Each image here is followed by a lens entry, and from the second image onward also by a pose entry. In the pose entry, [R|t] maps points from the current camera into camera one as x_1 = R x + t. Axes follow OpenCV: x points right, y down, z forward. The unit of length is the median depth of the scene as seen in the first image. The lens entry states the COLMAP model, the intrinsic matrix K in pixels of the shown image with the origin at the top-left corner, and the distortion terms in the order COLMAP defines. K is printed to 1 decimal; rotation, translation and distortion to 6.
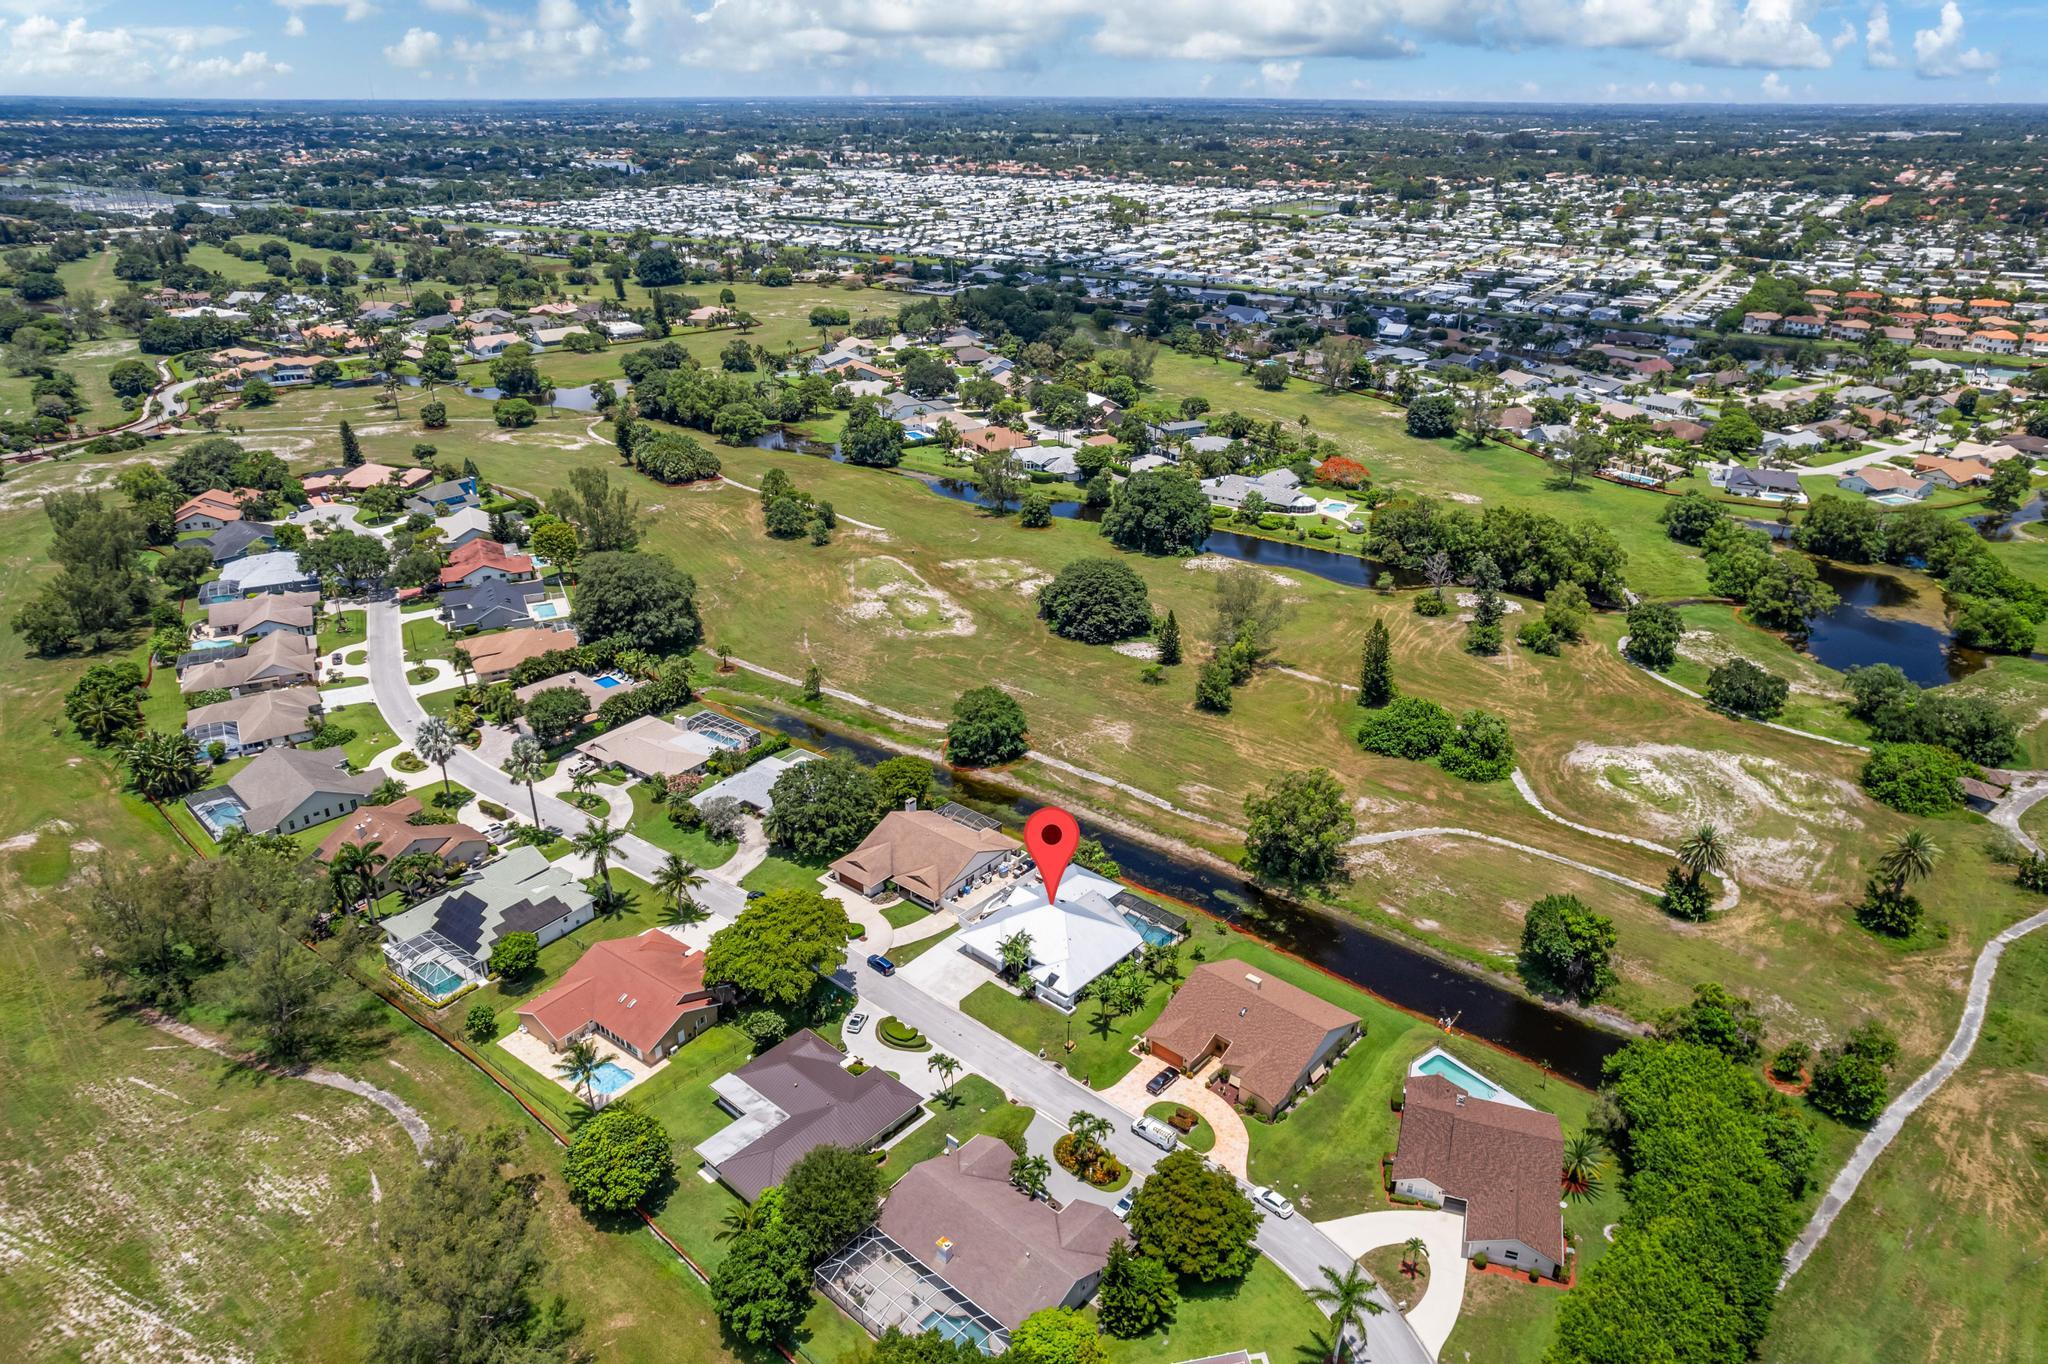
lens RADIAL K [[1315.7, 0, 1024.0], [0, 1315.7, 682.0], [0, 0, 1]] dist [-0.074235, 0.069001]
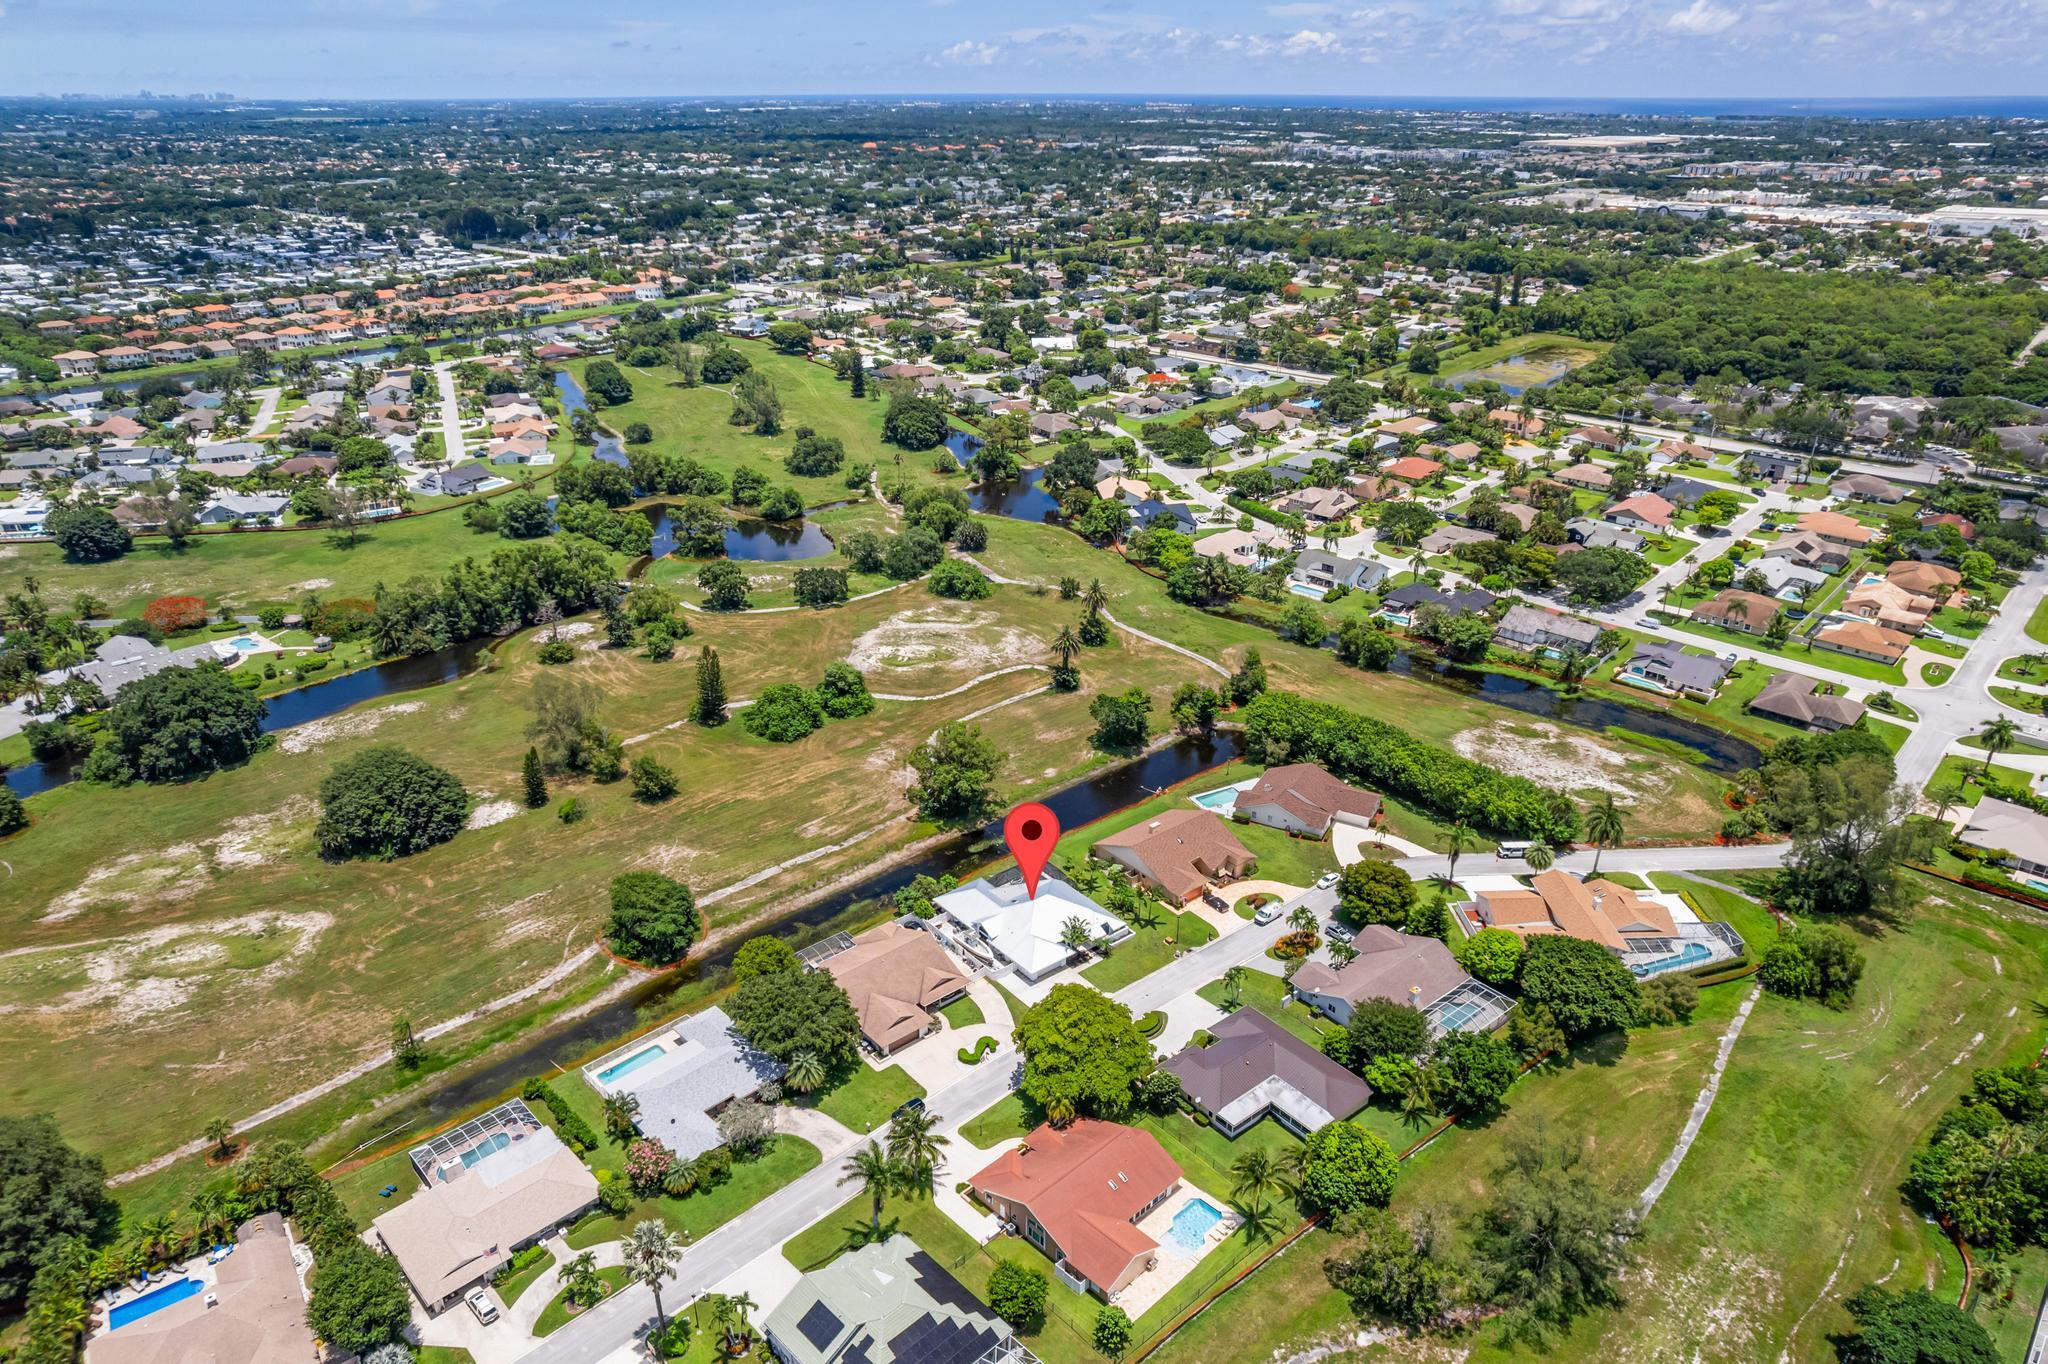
lens RADIAL K [[1325.7, 0, 1024.0], [0, 1325.7, 682.0], [0, 0, 1]] dist [-0.071082, 0.078590]
pose [[0.164930, -0.412164, 0.896057, -0.890808], [0.409562, 0.855089, 0.317935, -0.344225], [-0.897250, 0.314554, 0.309836, 0.568181]]
